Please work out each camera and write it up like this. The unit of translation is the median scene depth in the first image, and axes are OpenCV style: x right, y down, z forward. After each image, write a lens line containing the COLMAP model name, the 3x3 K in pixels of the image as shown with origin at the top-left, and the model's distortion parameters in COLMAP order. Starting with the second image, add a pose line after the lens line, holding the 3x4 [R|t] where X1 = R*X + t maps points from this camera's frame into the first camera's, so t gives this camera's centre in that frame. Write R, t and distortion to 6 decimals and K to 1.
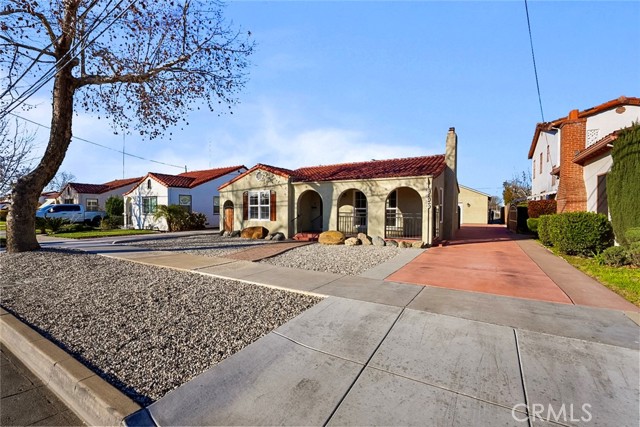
lens RADIAL K [[279.1, 0, 311.2], [0, 279.1, 216.0], [0, 0, 1]] dist [0.000360, 0.000066]
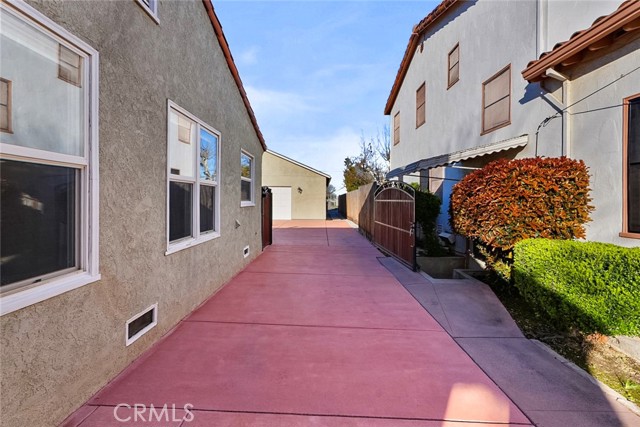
lens RADIAL K [[289.0, 0, 310.2], [0, 289.0, 204.1], [0, 0, 1]] dist [-0.000637, 0.000005]
pose [[0.859711, 0.005031, 0.510756, 0.355635], [-0.002983, 0.999984, -0.004828, -0.003105], [-0.510772, 0.002627, 0.859712, 0.618709]]
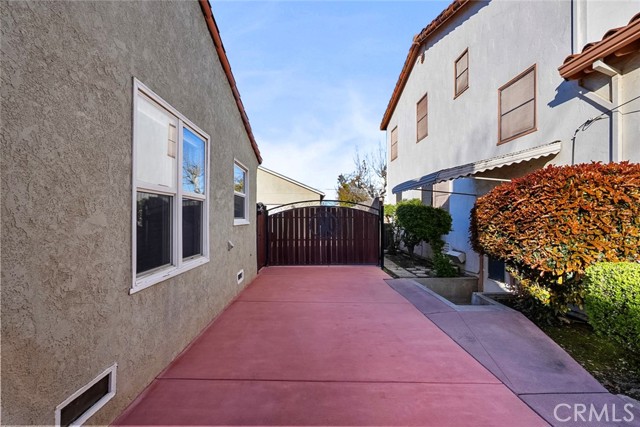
lens RADIAL K [[279.1, 0, 311.2], [0, 279.1, 216.0], [0, 0, 1]] dist [0.000360, 0.000066]
pose [[0.838469, 0.009222, 0.544871, 0.370264], [0.005811, 0.999649, -0.025861, -0.002931], [-0.544919, 0.024850, 0.838121, 0.671801]]
